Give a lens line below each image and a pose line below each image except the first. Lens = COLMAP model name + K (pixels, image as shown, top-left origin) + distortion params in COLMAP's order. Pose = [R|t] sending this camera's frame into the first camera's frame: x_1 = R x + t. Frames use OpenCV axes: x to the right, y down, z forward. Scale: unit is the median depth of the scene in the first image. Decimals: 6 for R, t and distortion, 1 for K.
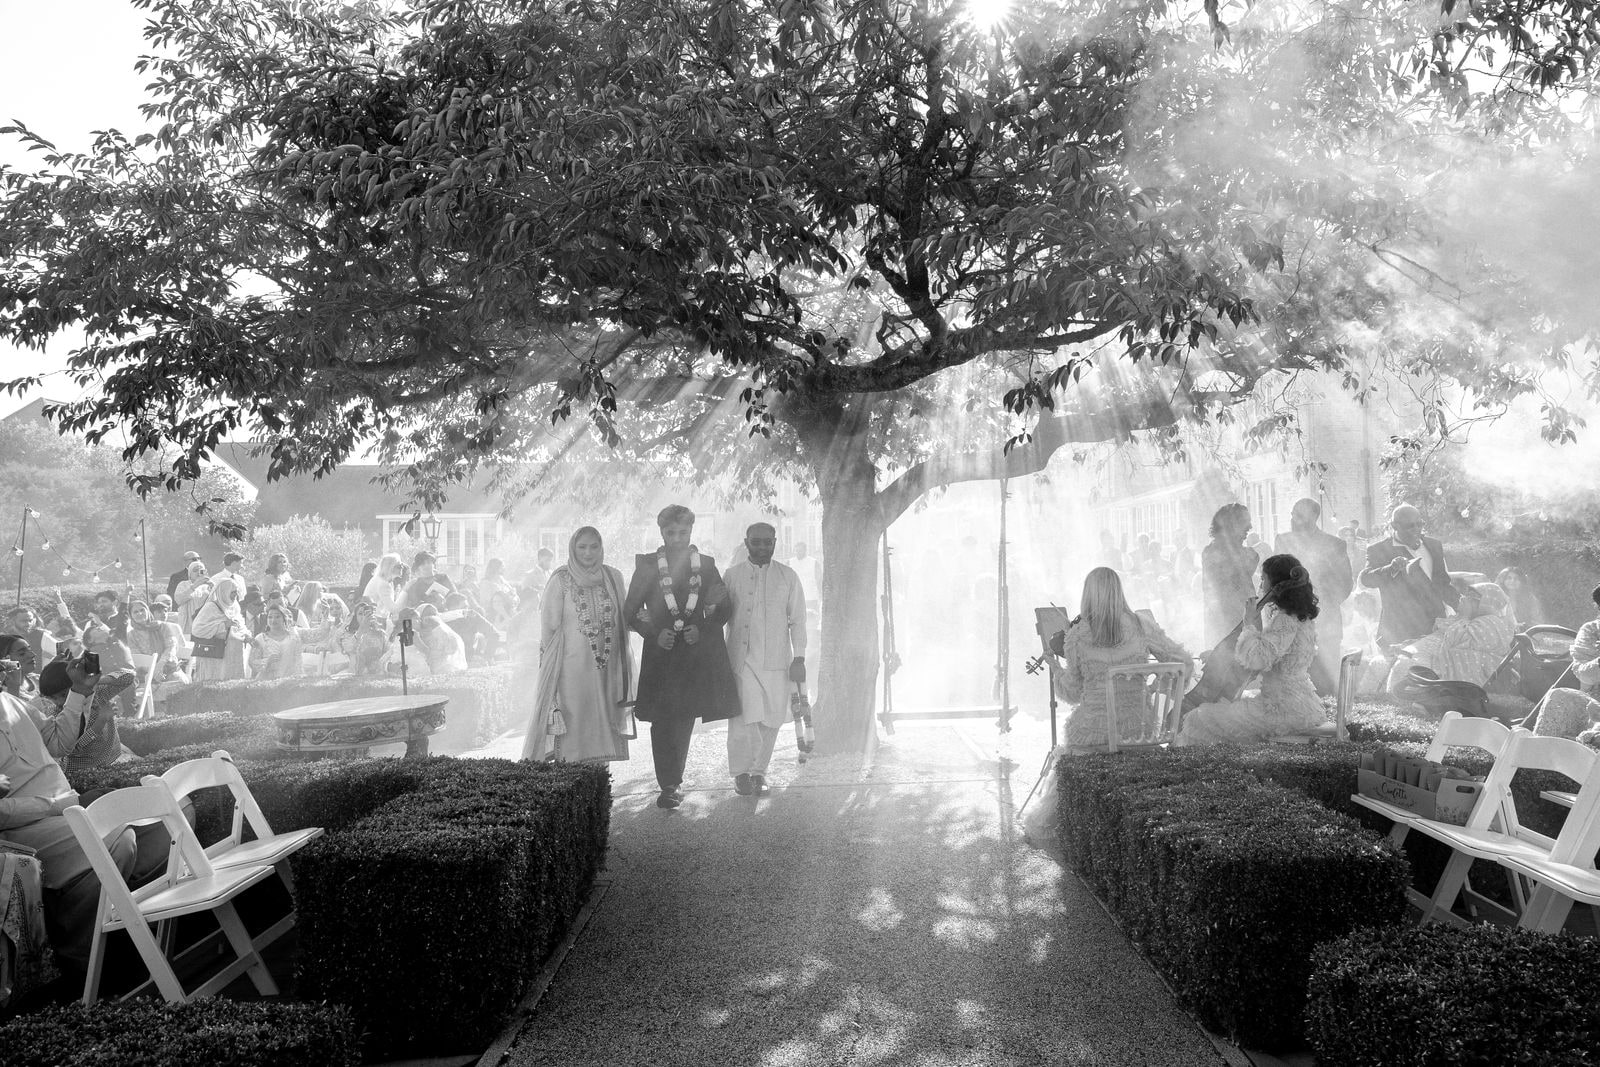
lens RADIAL K [[1051.5, 0, 792.9], [0, 1051.5, 524.3], [0, 0, 1]] dist [0.012870, 0.009999]
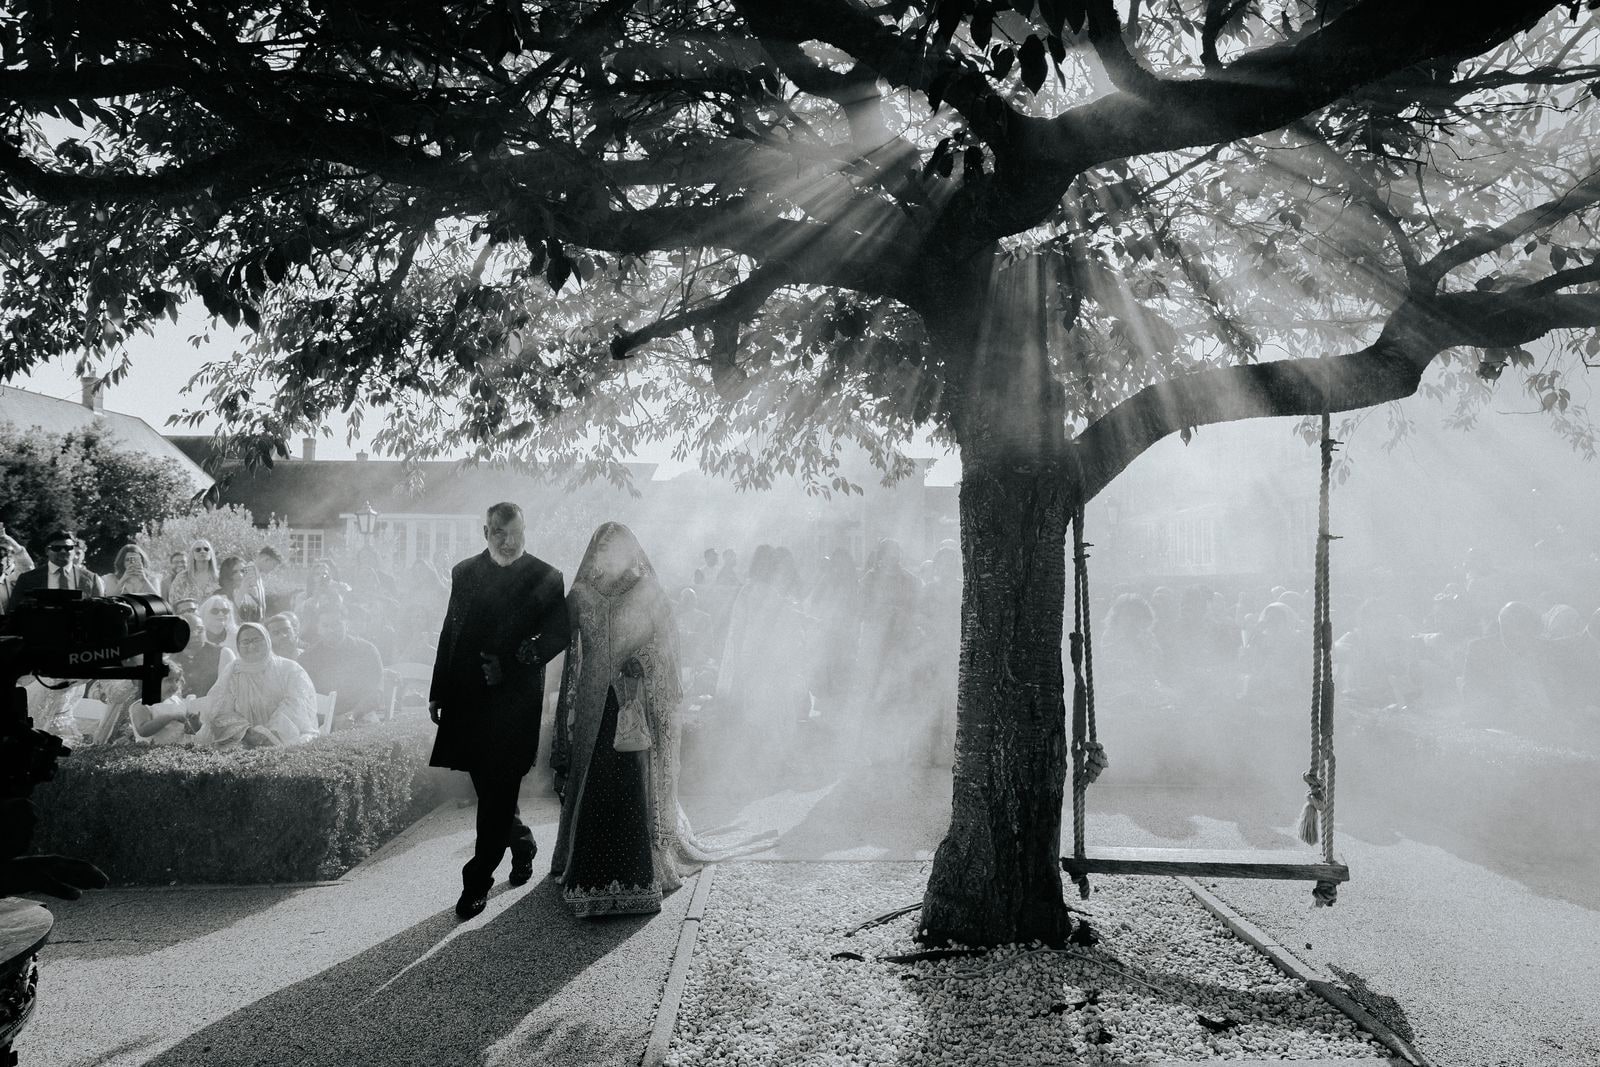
lens RADIAL K [[1051.7, 0, 798.6], [0, 1051.7, 530.6], [0, 0, 1]] dist [-0.024814, 0.033107]
pose [[0.999602, 0.020168, 0.019711, -0.097986], [-0.020055, 0.999782, -0.005873, 0.032494], [-0.019826, 0.005476, 0.999788, 0.717094]]
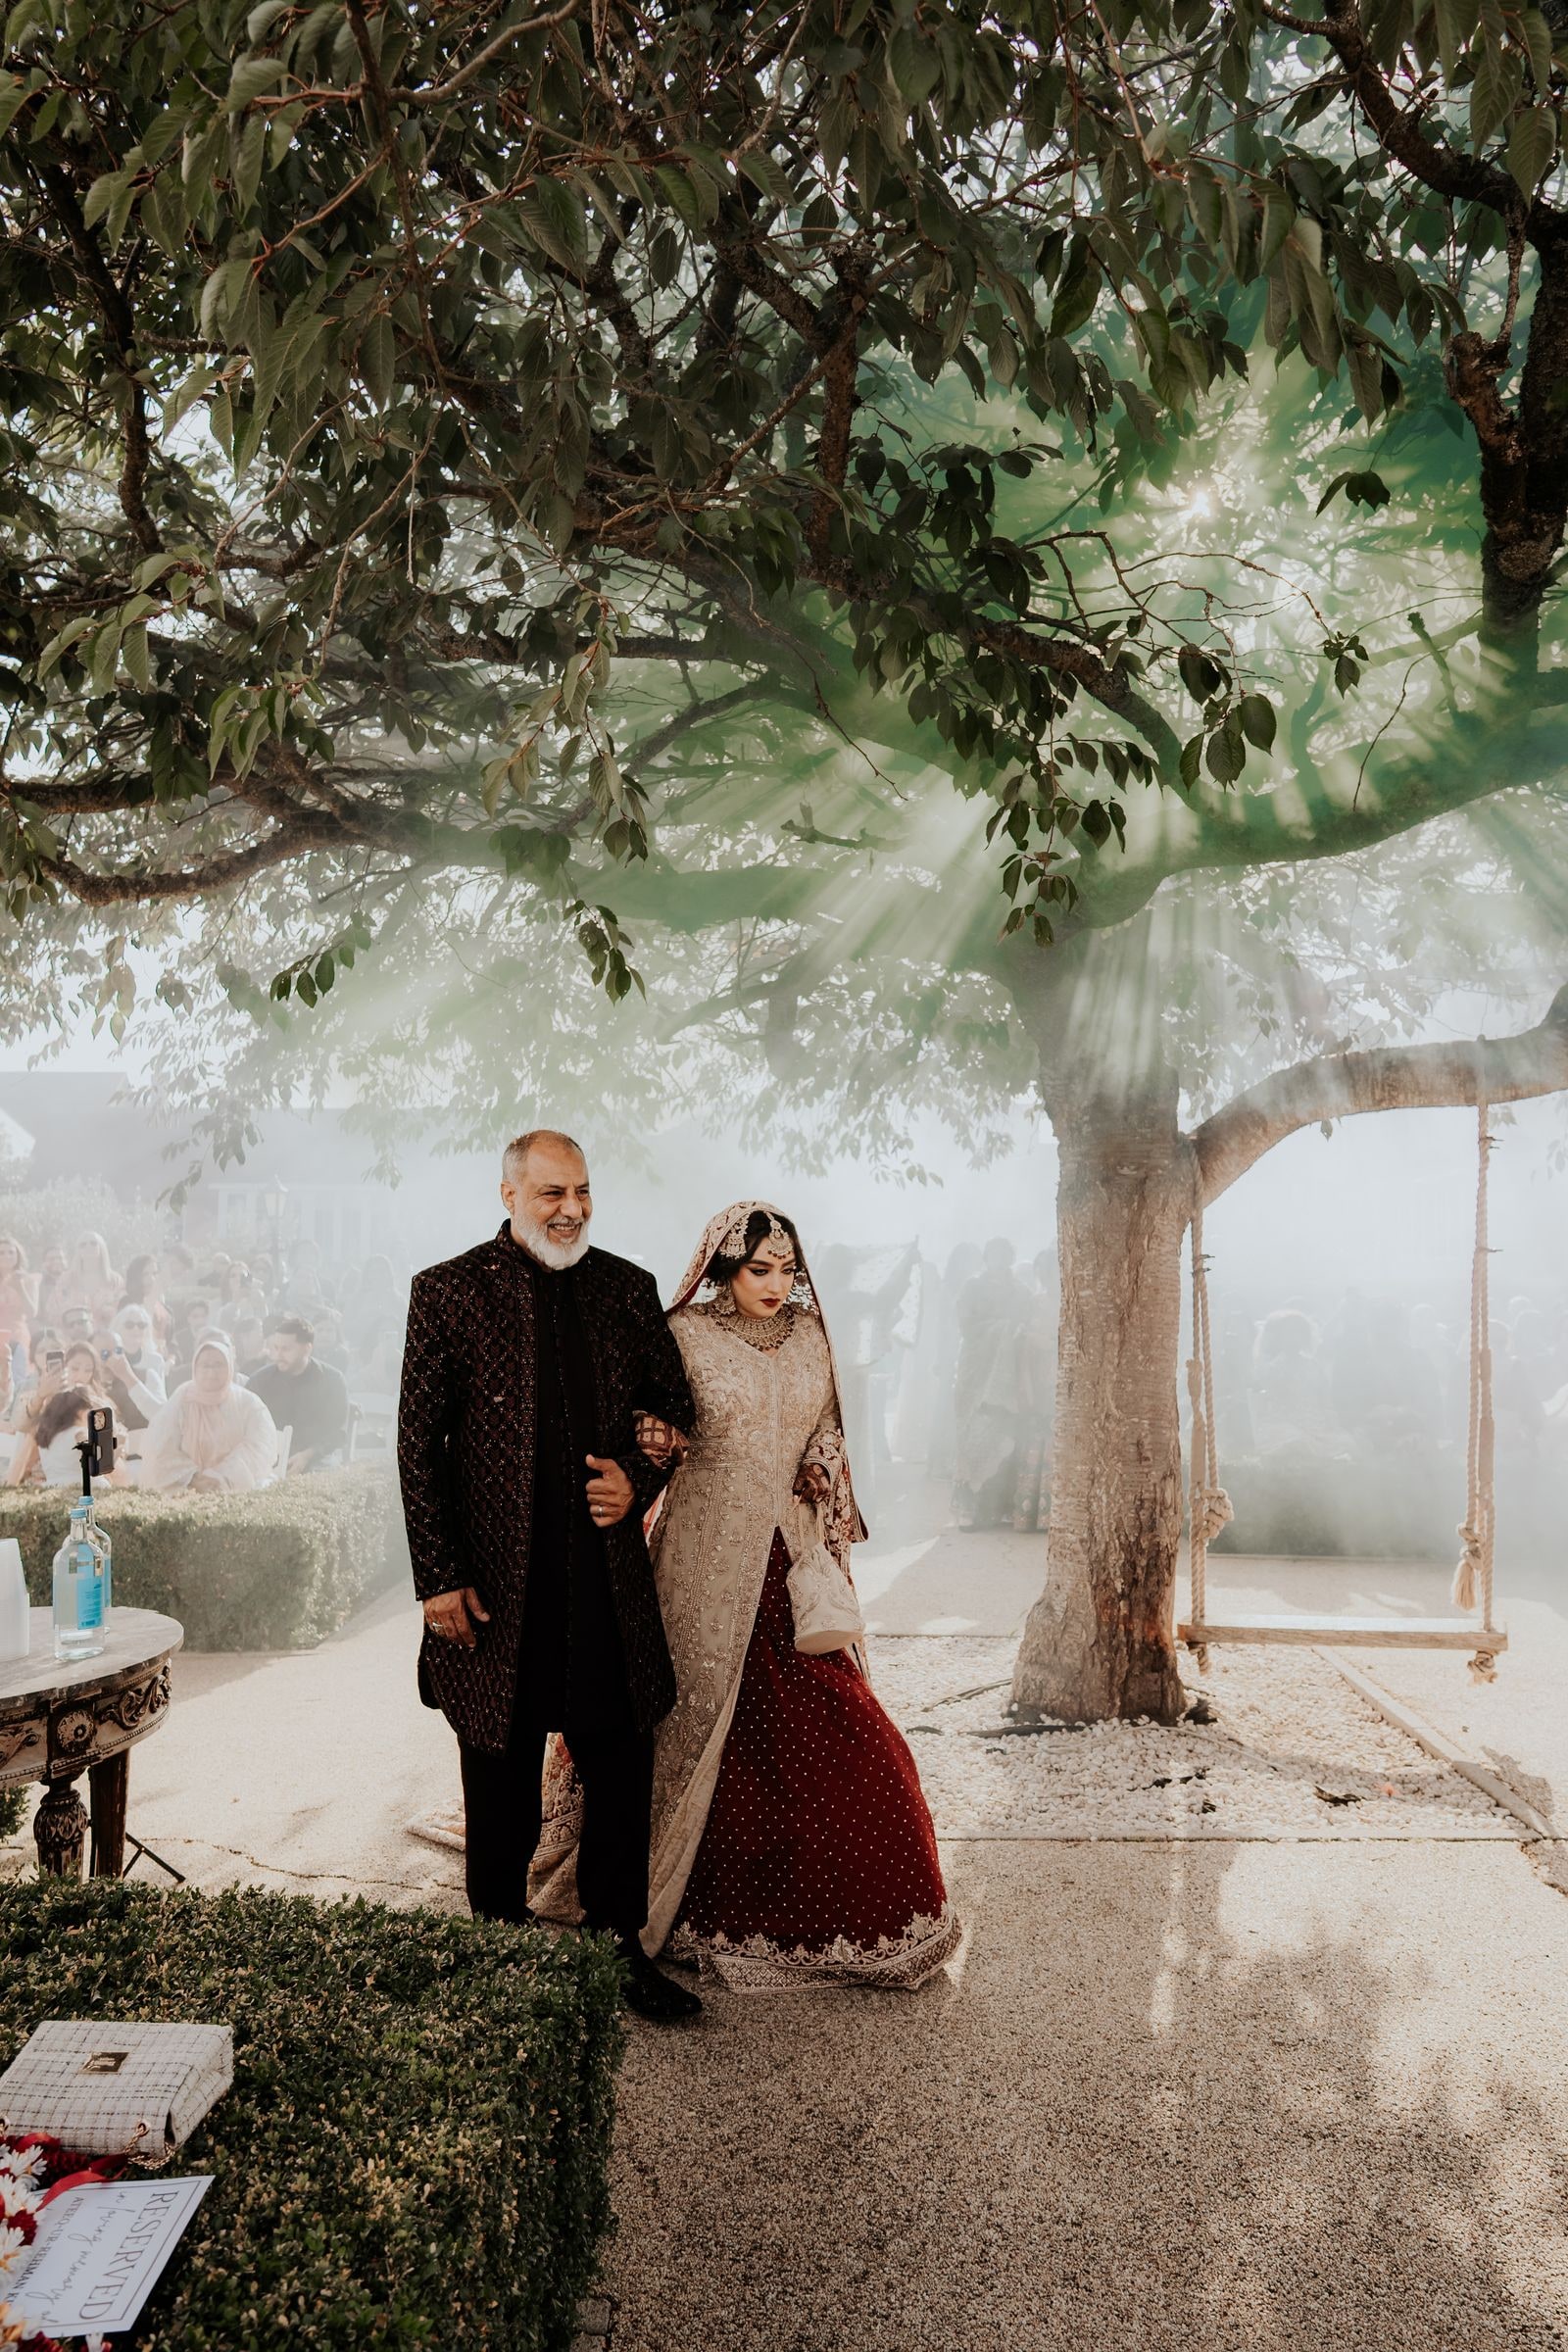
lens RADIAL K [[1545.9, 0, 776.2], [0, 1545.9, 1173.3], [0, 0, 1]] dist [-0.024814, 0.033107]
pose [[0.999270, 0.020740, -0.032068, -0.110522], [-0.021550, 0.999452, -0.025137, 0.011165], [0.031529, 0.025810, 0.999170, 0.500465]]
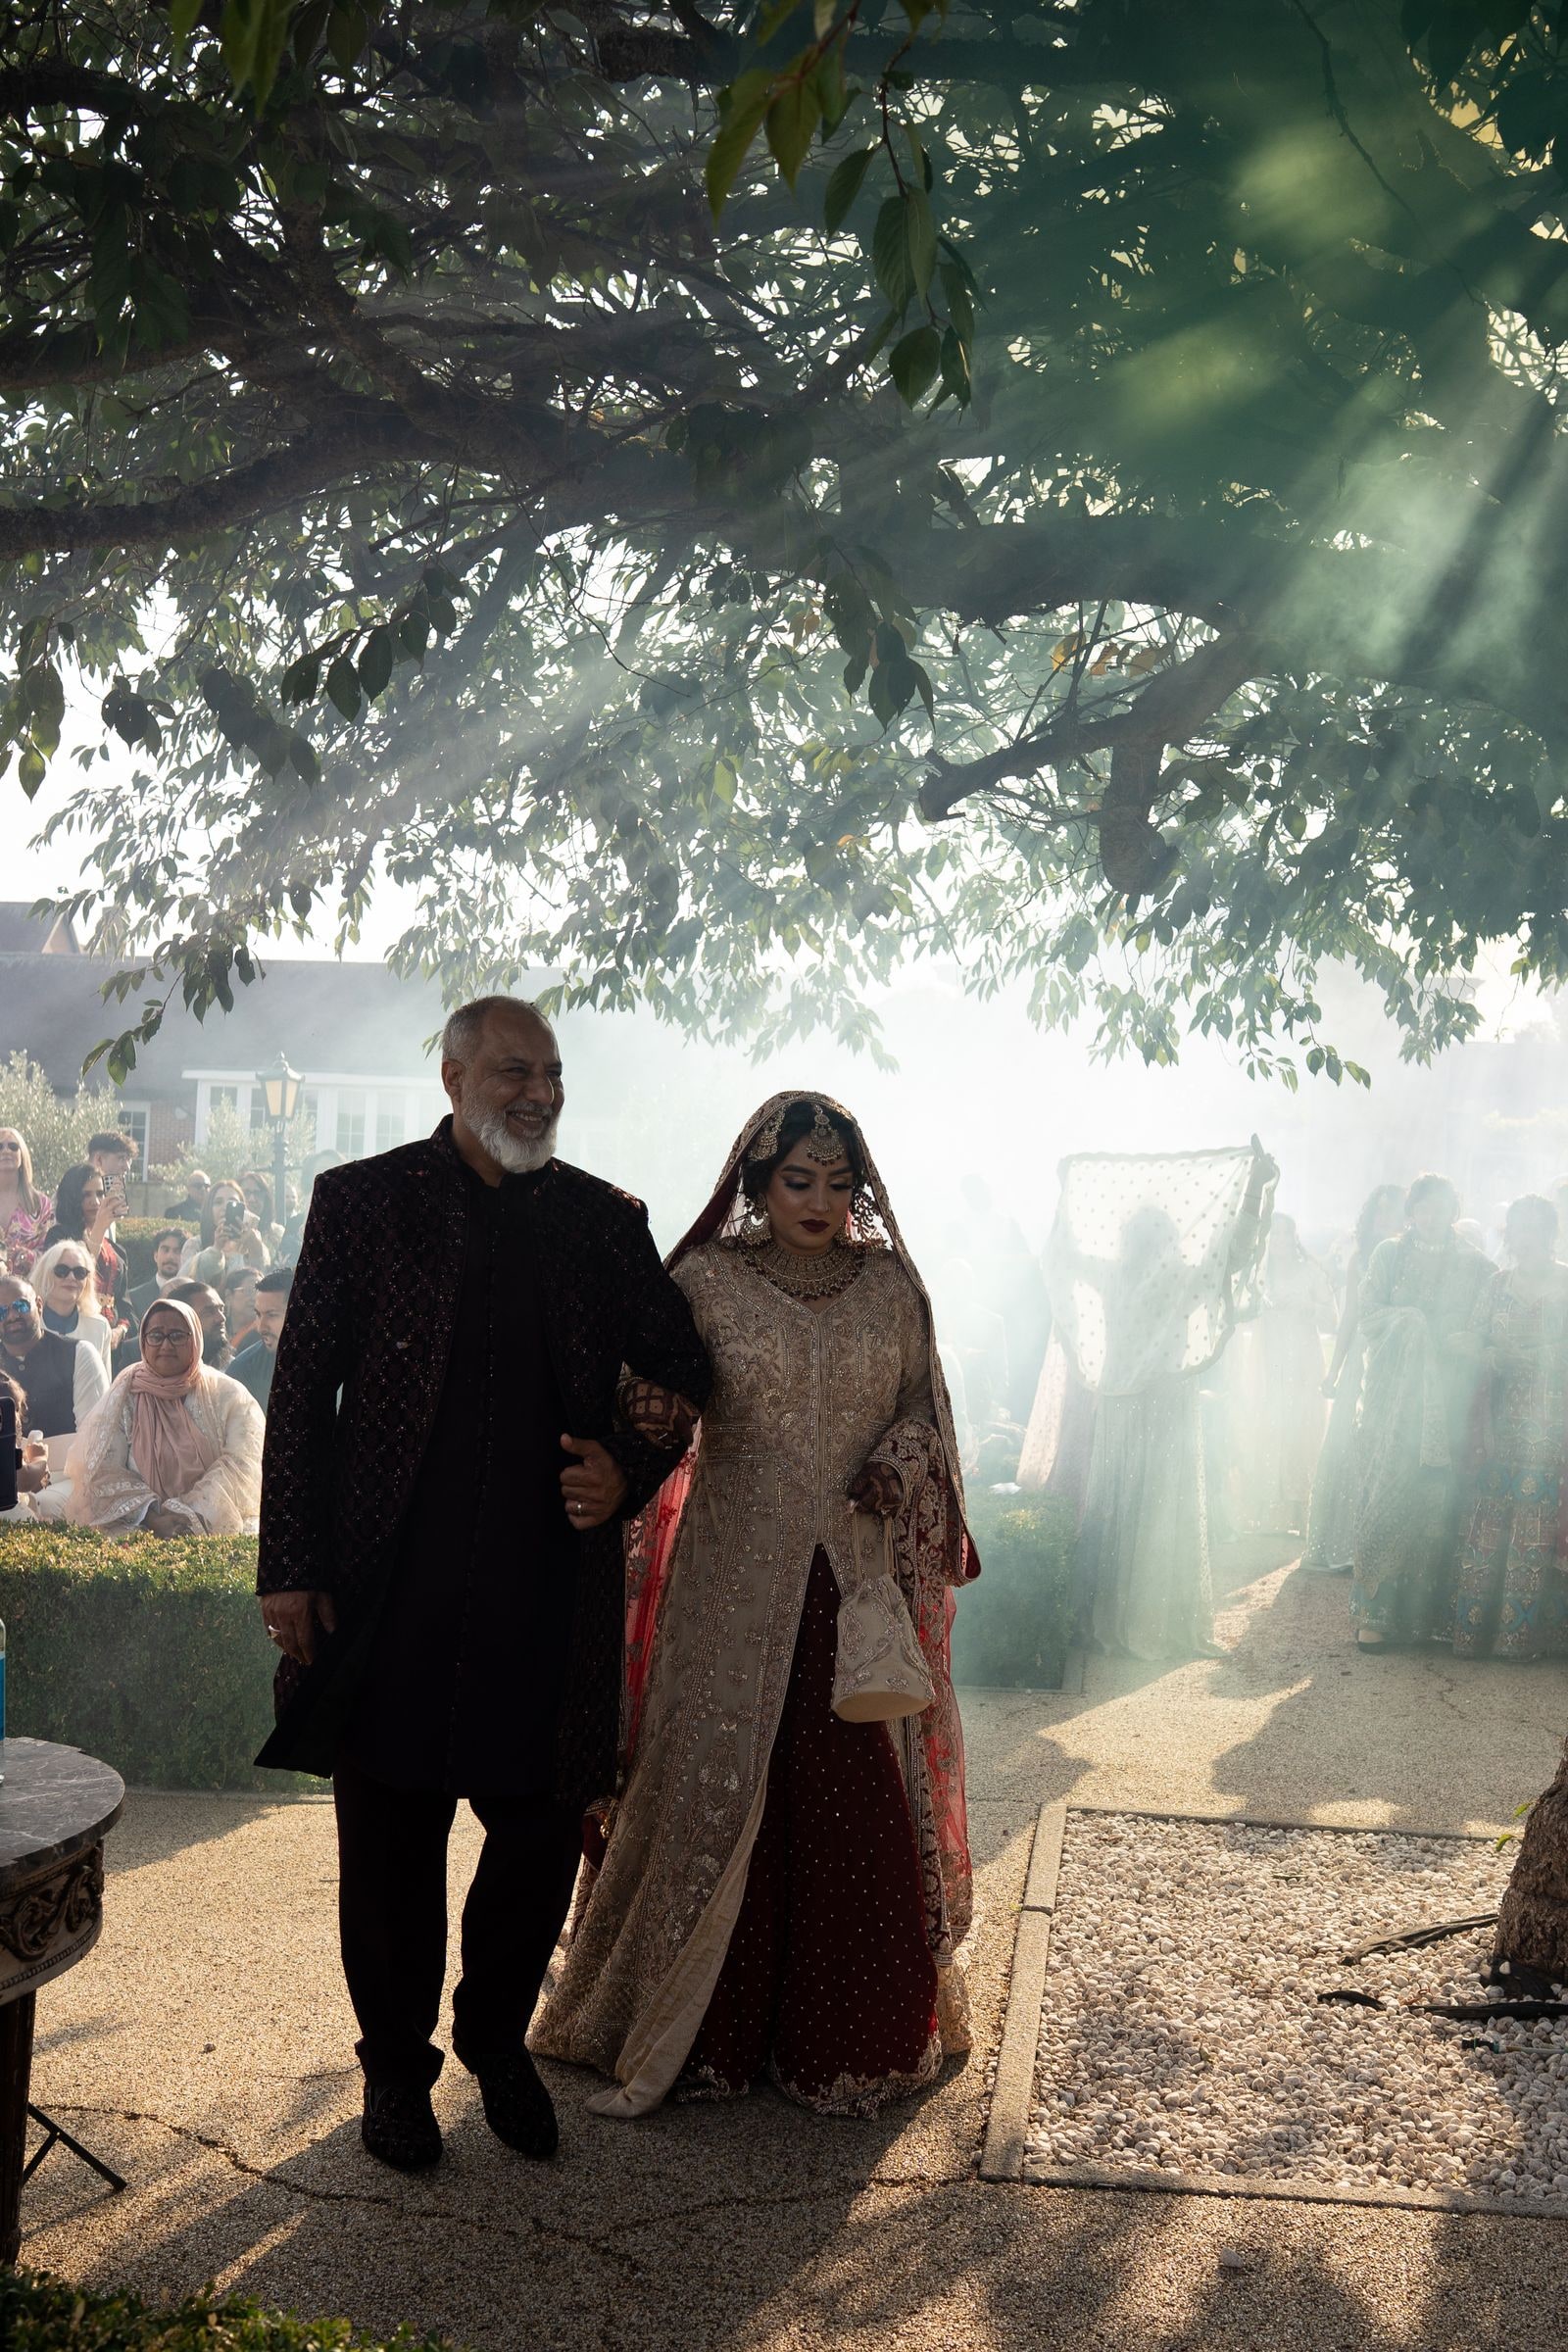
lens RADIAL K [[2346.2, 0, 792.9], [0, 2346.2, 1199.1], [0, 0, 1]] dist [-0.015699, 0.000000]
pose [[0.990343, 0.054196, -0.127610, -0.149415], [-0.050657, 0.998241, 0.030816, 0.023350], [0.129055, -0.024054, 0.991346, 0.601264]]
